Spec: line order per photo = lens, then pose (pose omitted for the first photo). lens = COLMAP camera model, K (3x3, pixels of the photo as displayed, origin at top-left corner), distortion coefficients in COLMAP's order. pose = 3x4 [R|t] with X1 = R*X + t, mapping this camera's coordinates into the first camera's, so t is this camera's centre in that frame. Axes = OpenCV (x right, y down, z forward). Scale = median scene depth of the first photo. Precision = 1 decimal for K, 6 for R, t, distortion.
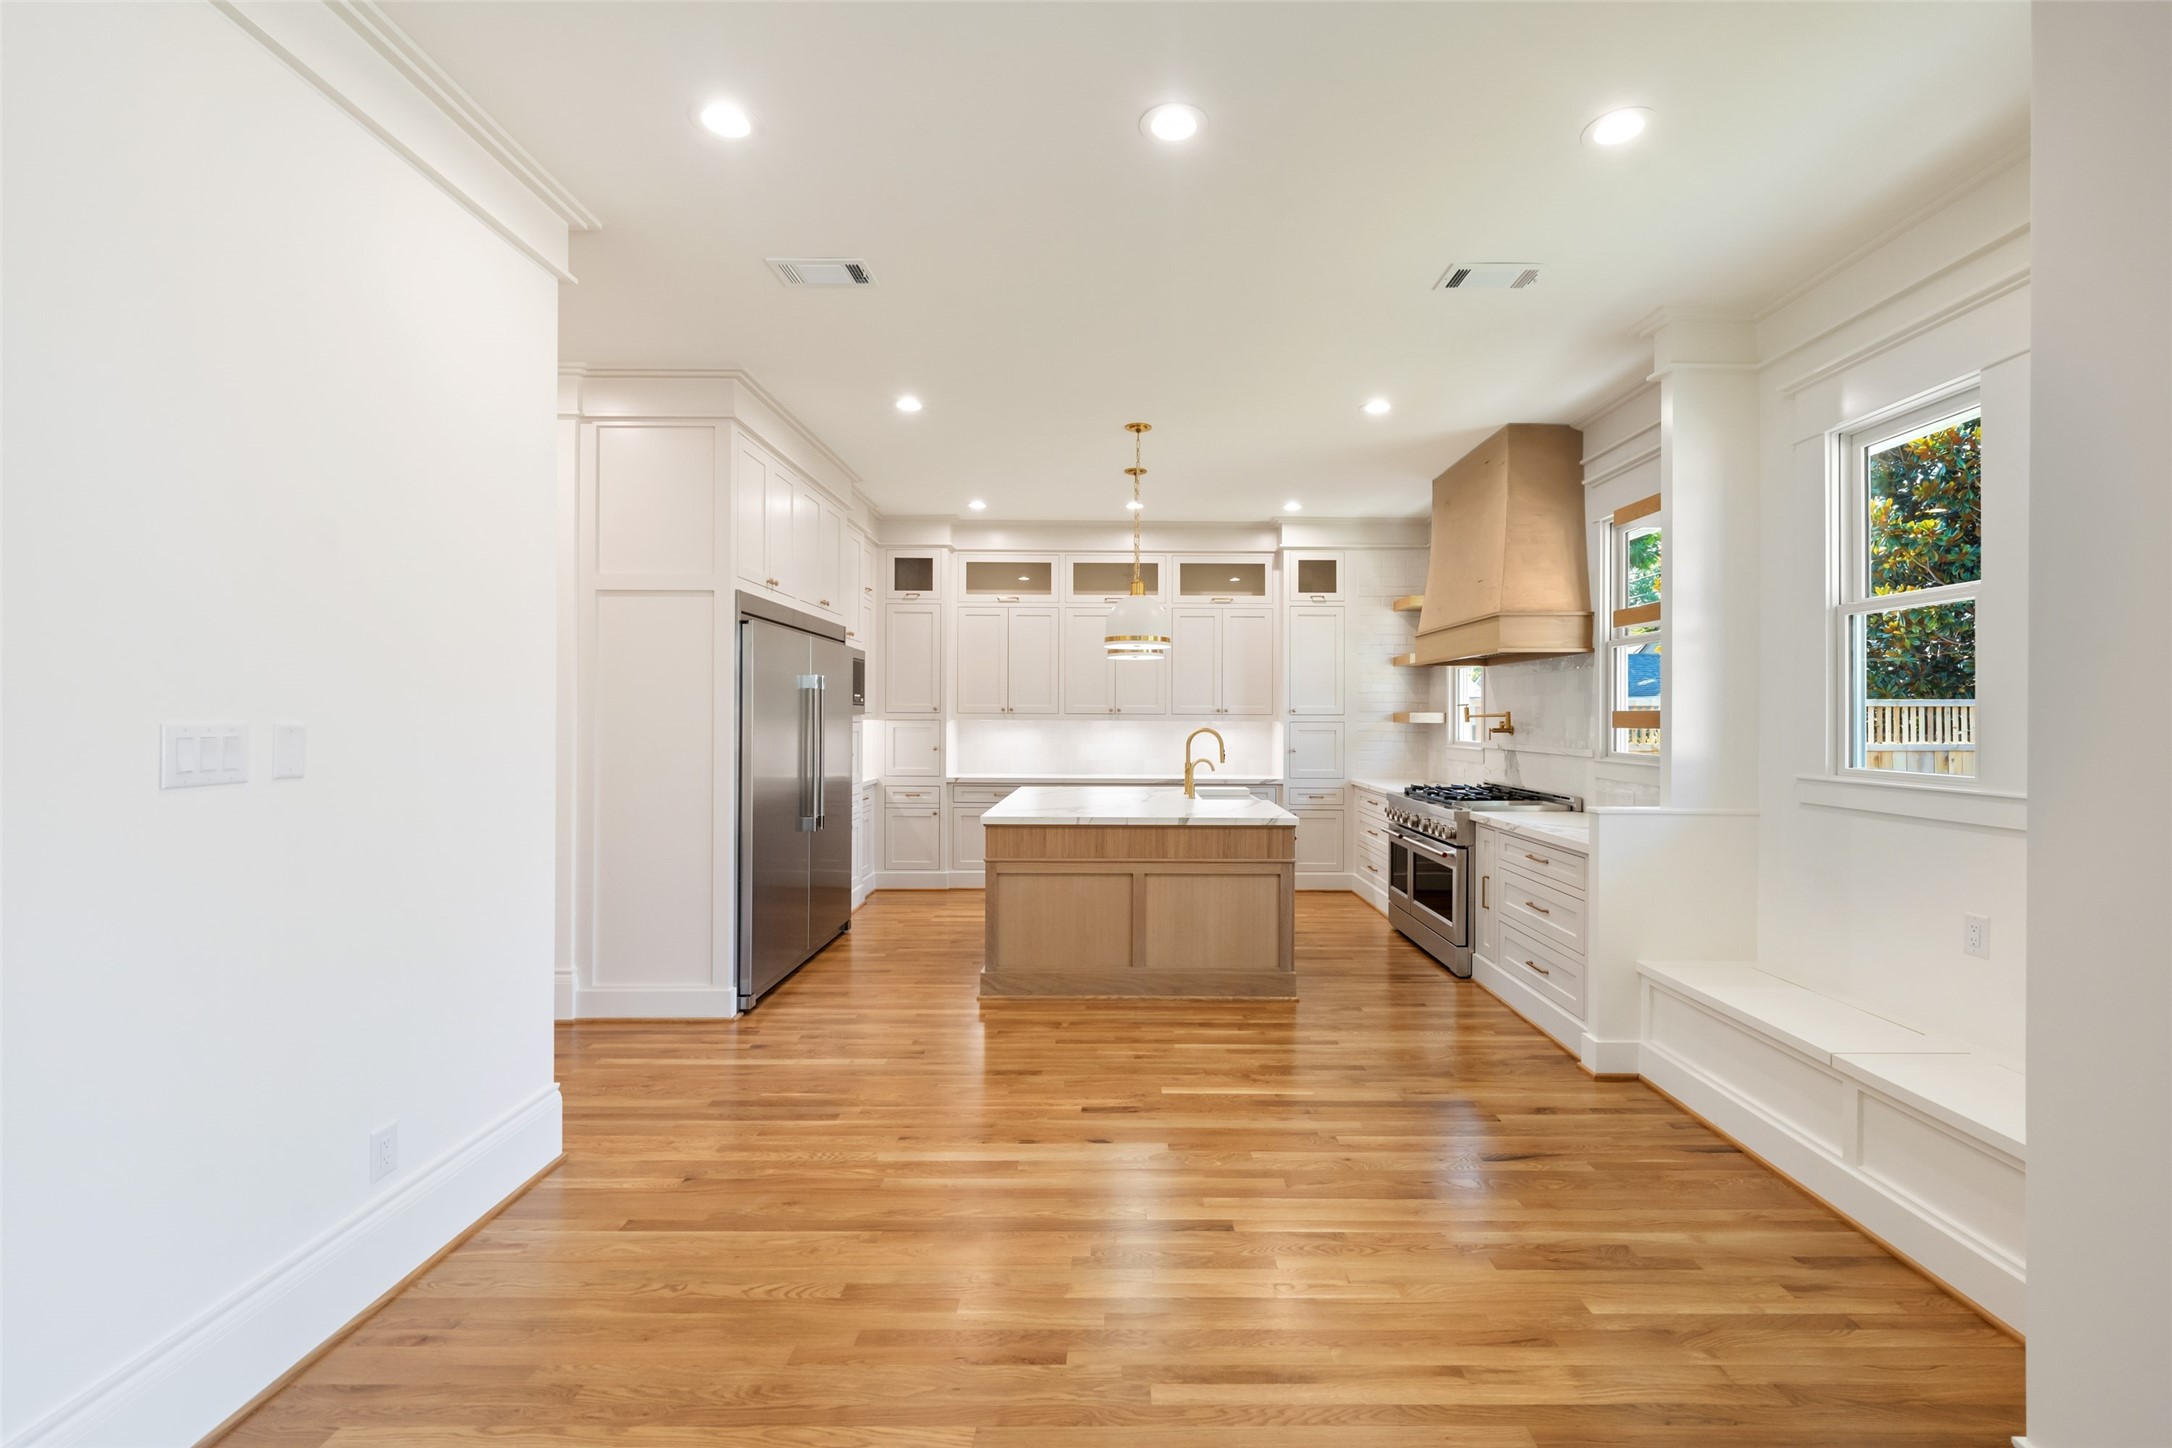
lens RADIAL K [[911.6, 0, 1126.9], [0, 911.6, 713.6], [0, 0, 1]] dist [-0.000011, -0.000133]
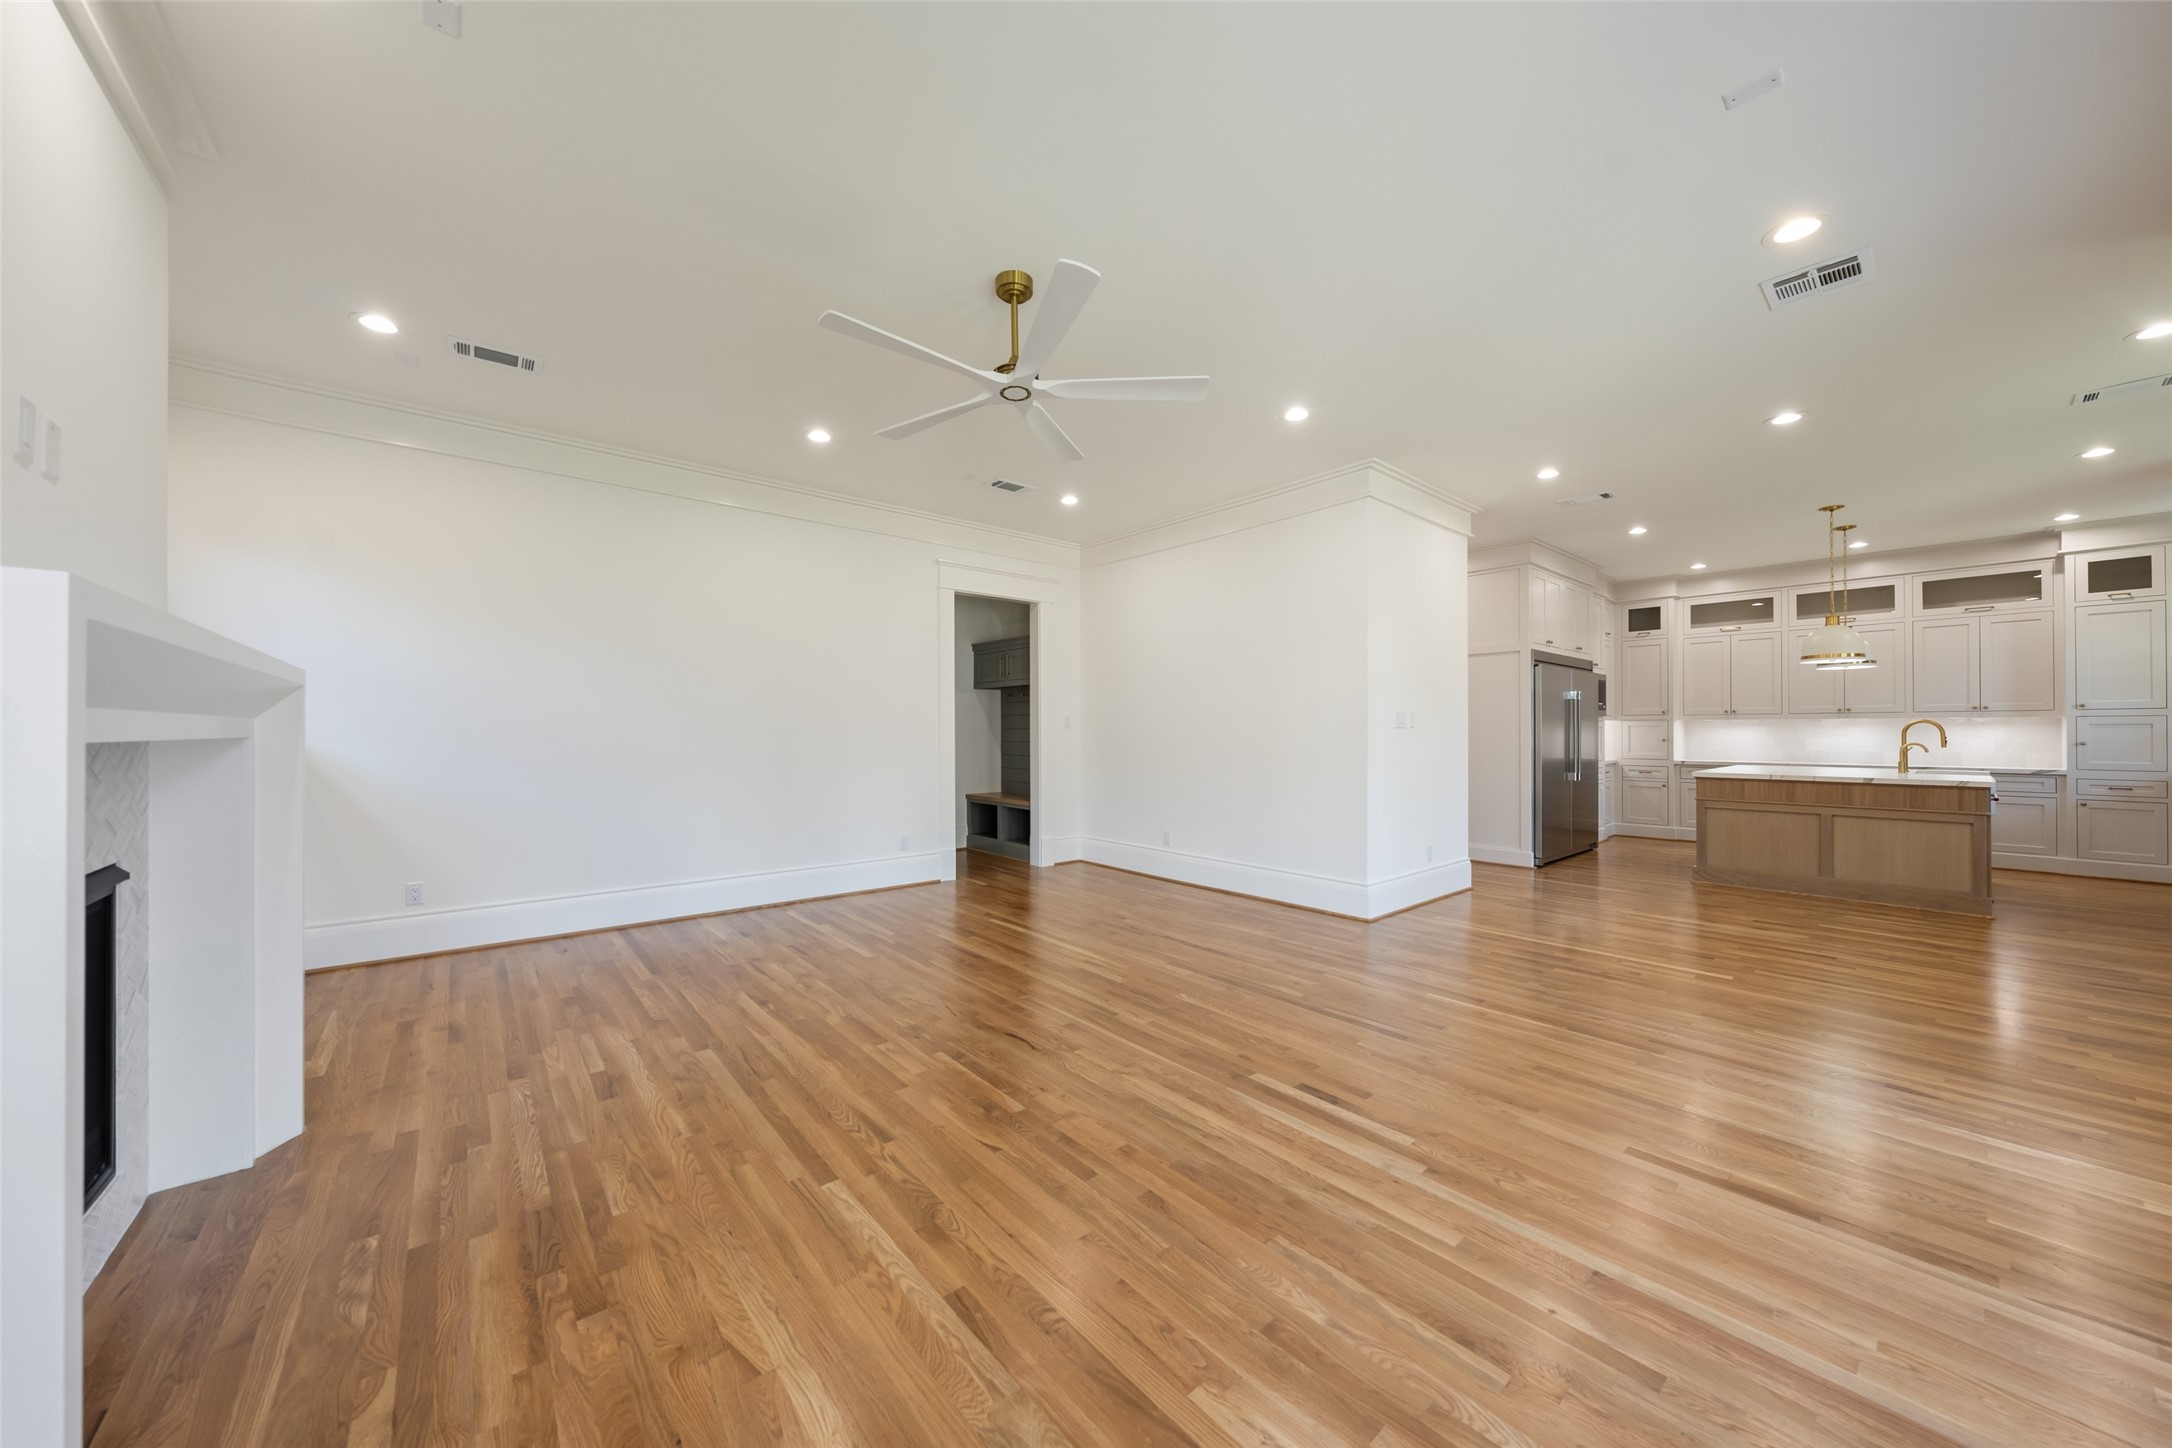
lens RADIAL K [[746.6, 0, 1084.4], [0, 746.6, 728.2], [0, 0, 1]] dist [-0.001644, 0.000163]
pose [[0.636489, -0.007146, -0.771253, 0.142592], [0.005321, 0.999974, -0.004874, 0.026695], [0.771267, -0.001002, 0.636510, -0.558465]]
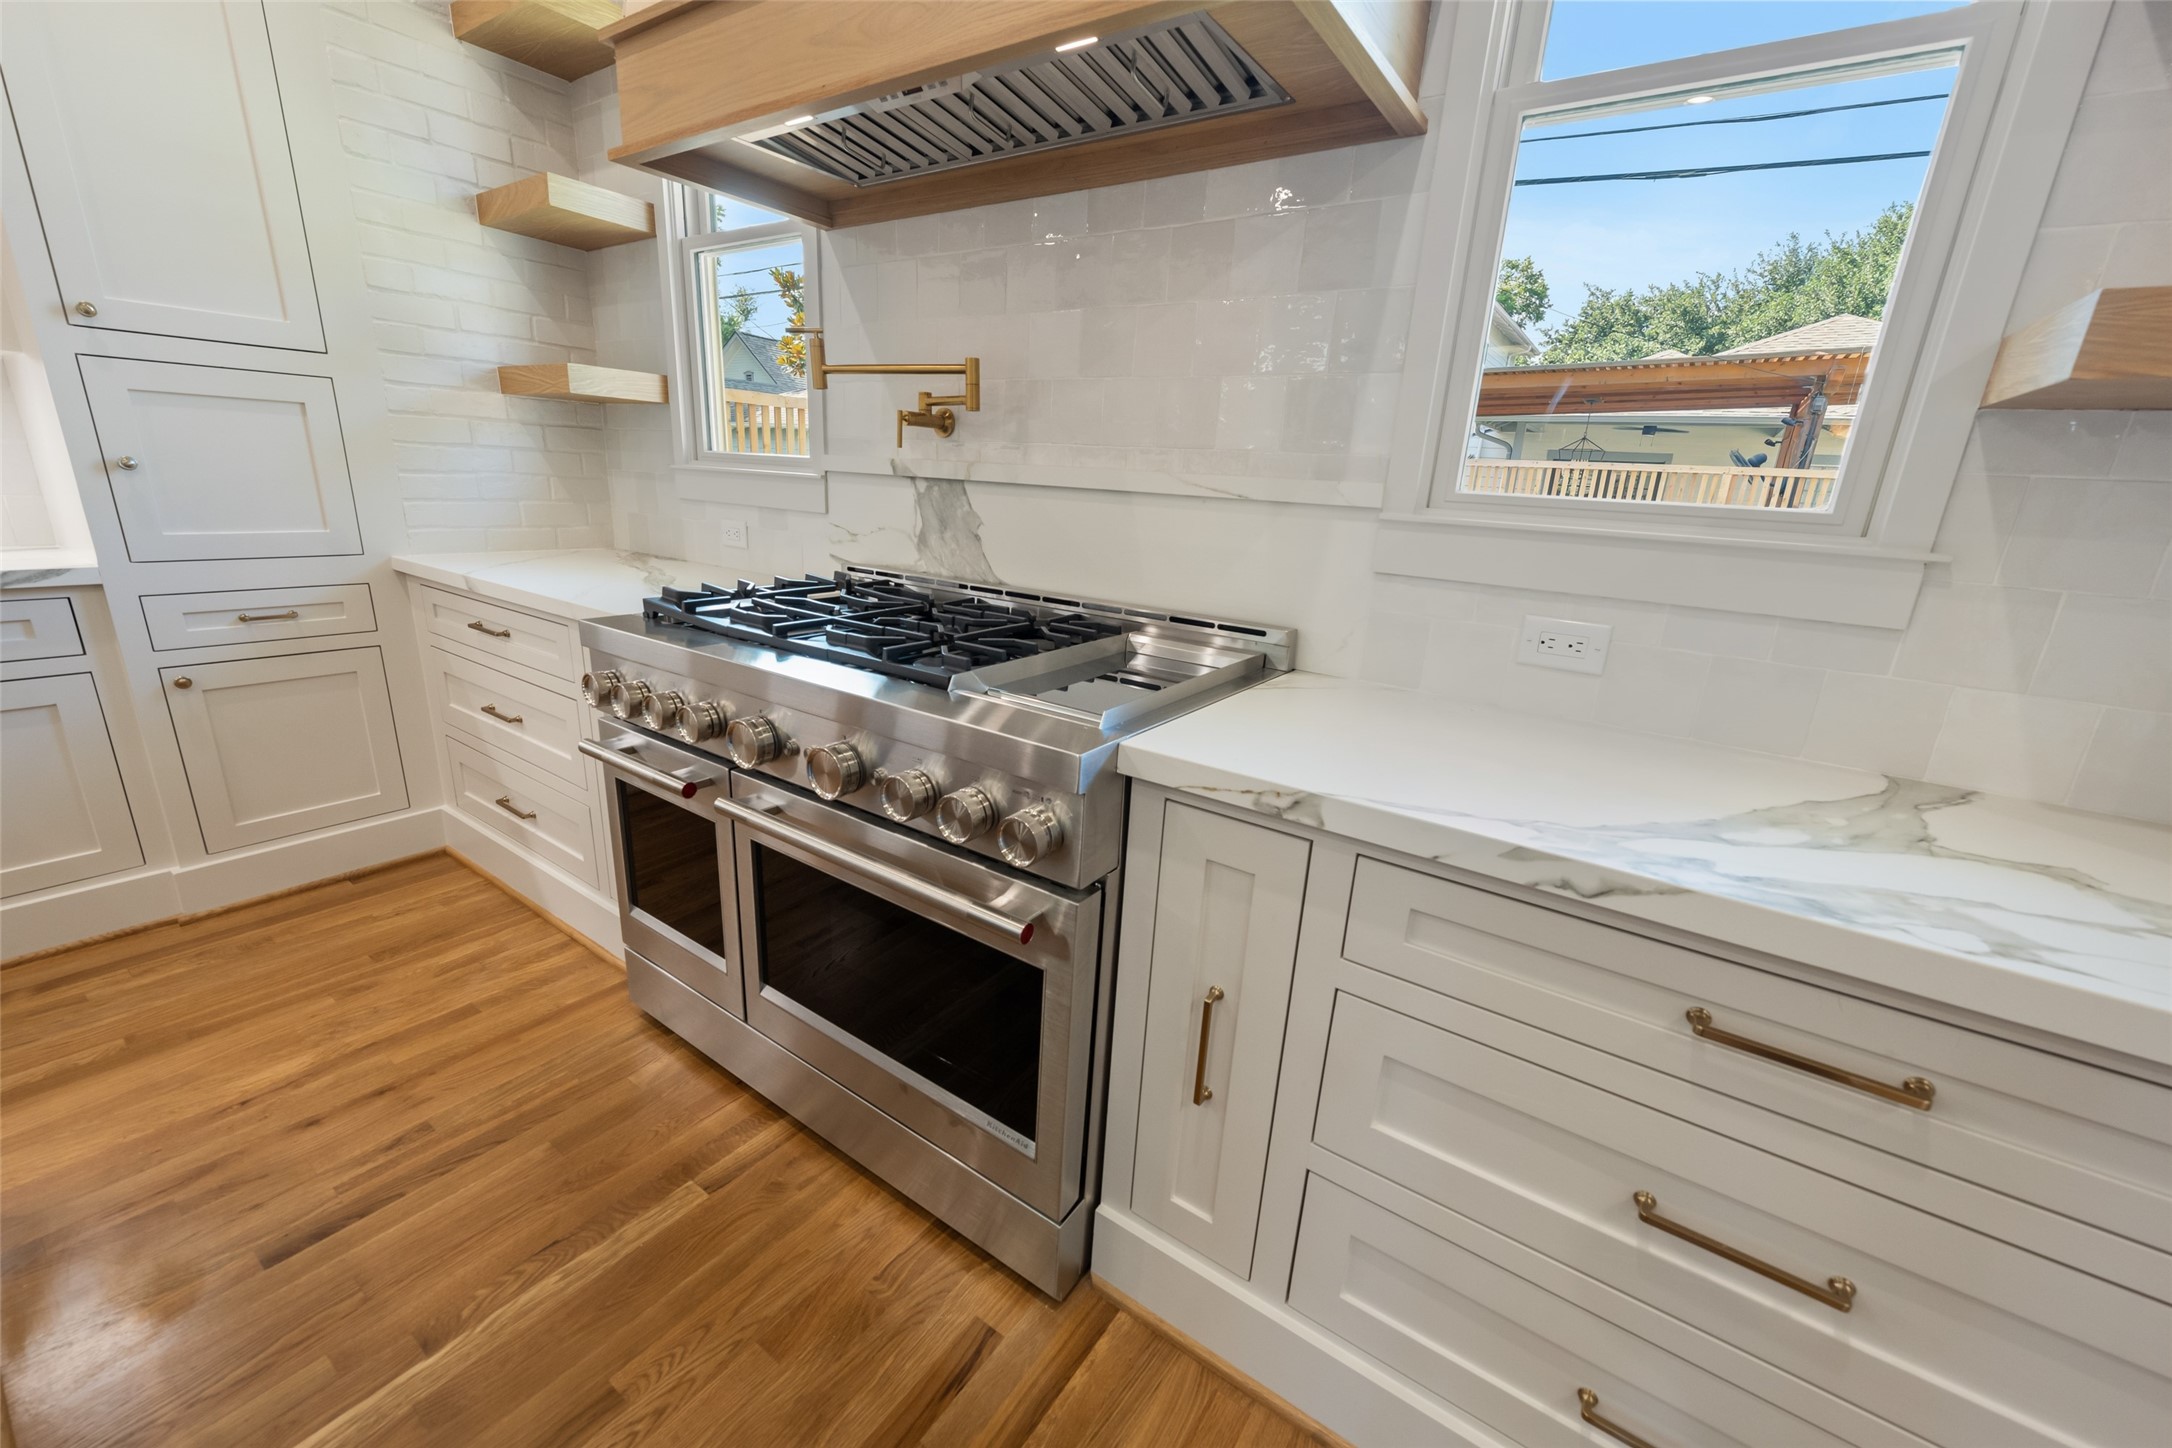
lens RADIAL K [[846.0, 0, 1086.0], [0, 846.0, 724.0], [0, 0, 1]] dist [-0.001849, 0.000160]
pose [[0.578246, -0.204210, 0.789892, 0.166792], [-0.053493, 0.956595, 0.286468, 0.033781], [-0.814107, -0.207903, 0.542224, 0.753714]]
